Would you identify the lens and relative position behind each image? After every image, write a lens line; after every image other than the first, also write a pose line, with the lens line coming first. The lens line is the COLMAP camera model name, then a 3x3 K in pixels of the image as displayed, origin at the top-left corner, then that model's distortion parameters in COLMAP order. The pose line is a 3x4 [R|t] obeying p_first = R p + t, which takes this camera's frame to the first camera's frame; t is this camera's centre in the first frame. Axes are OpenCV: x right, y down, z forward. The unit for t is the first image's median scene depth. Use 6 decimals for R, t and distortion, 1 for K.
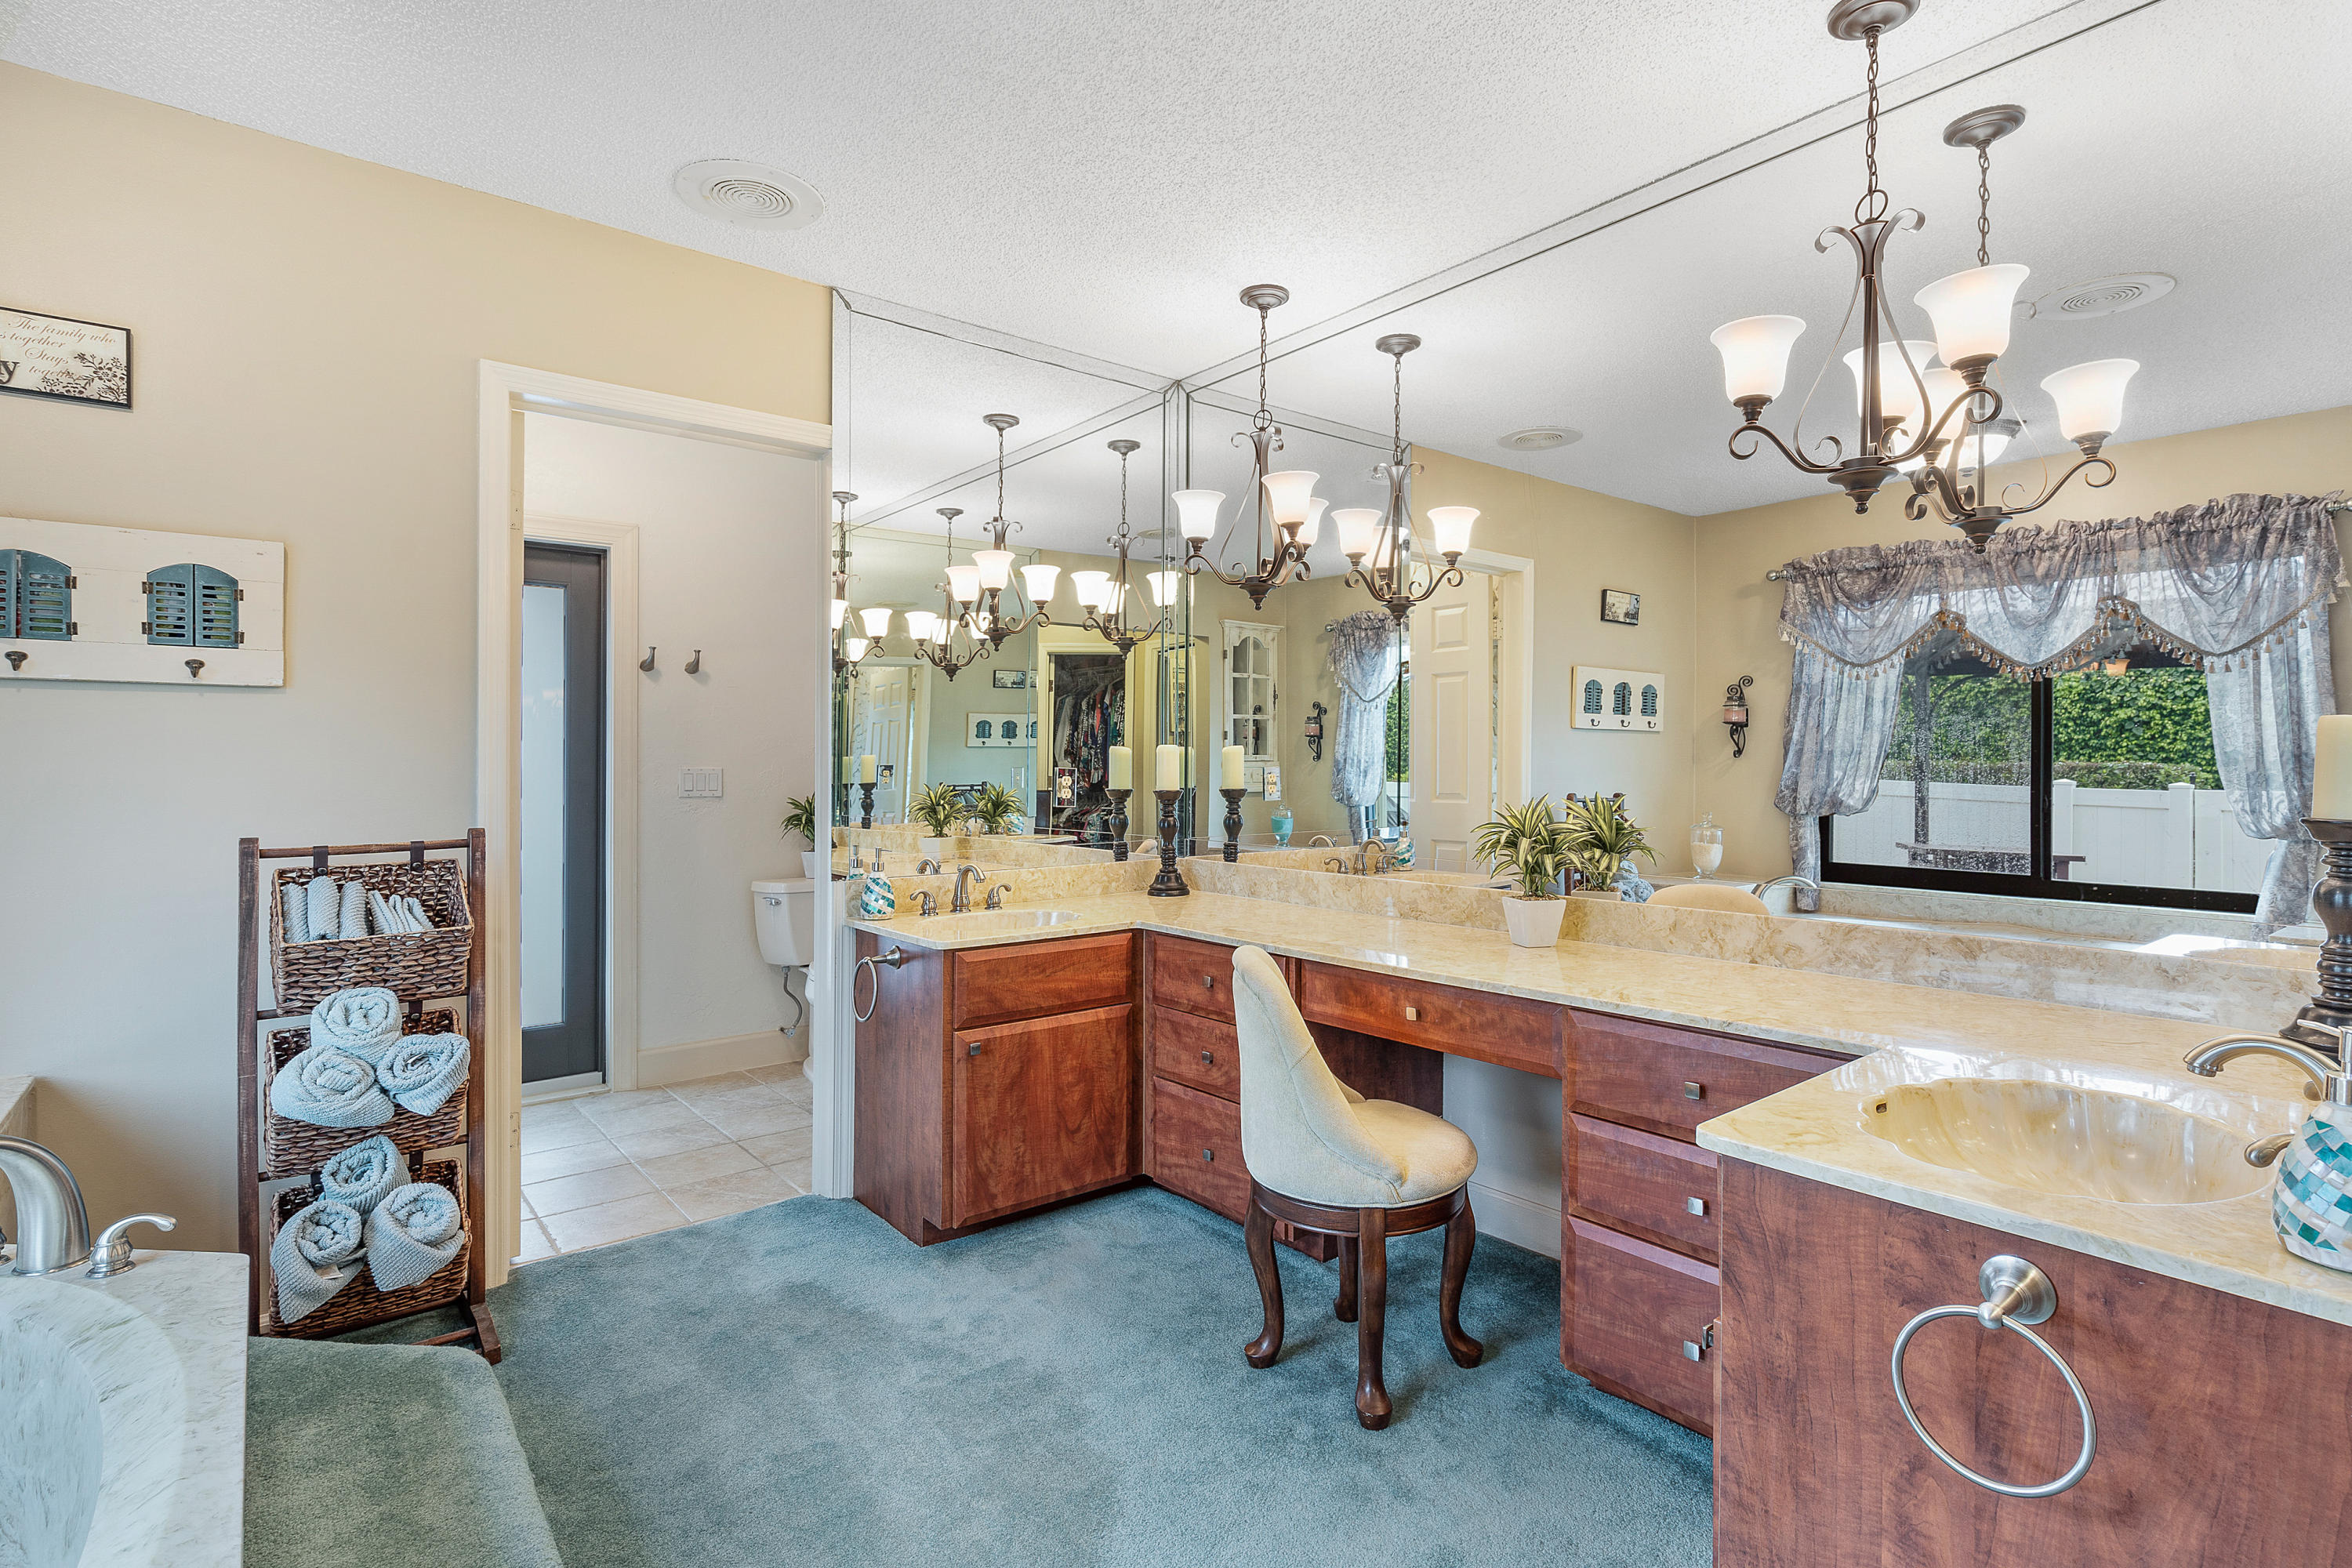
lens RADIAL K [[1116.6, 0, 1172.4], [0, 1116.6, 759.6], [0, 0, 1]] dist [-0.002347, -0.000659]
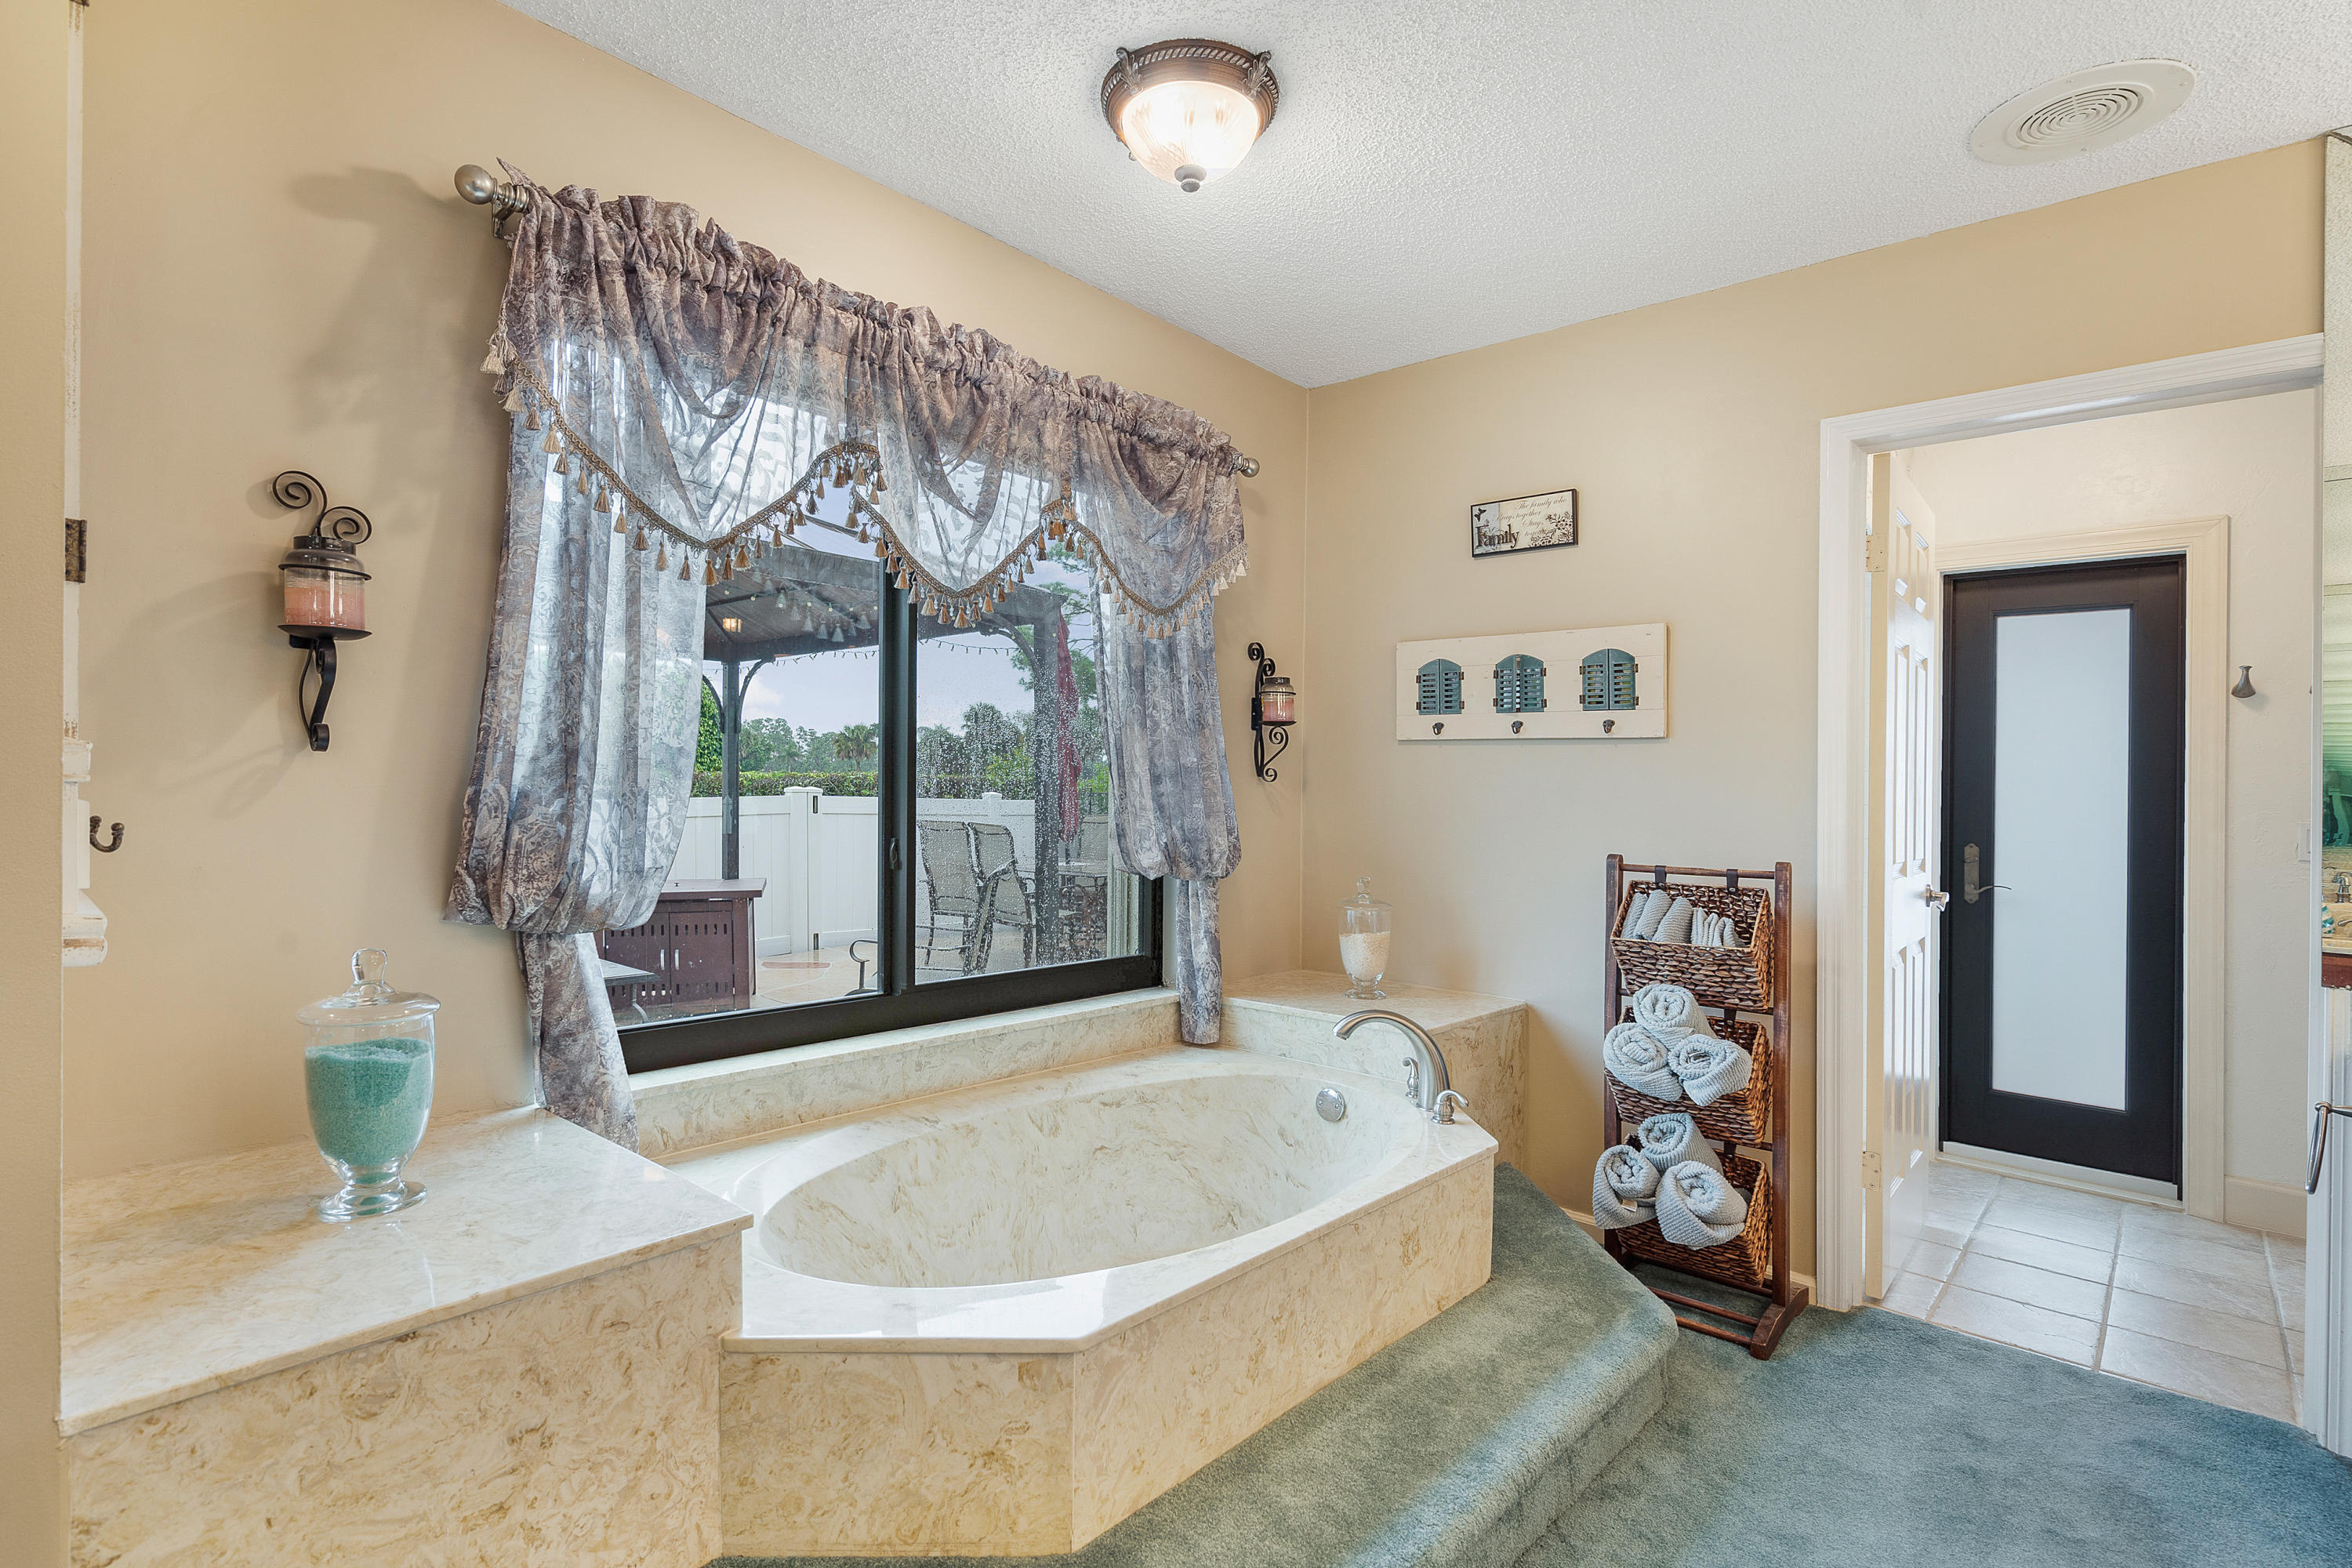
lens RADIAL K [[1116.6, 0, 1176.8], [0, 1116.6, 788.8], [0, 0, 1]] dist [-0.002347, -0.000659]
pose [[0.180450, 0.006082, -0.983565, 0.356087], [-0.022966, 0.999734, 0.001969, 0.002696], [0.983316, 0.022233, 0.180542, 0.247934]]
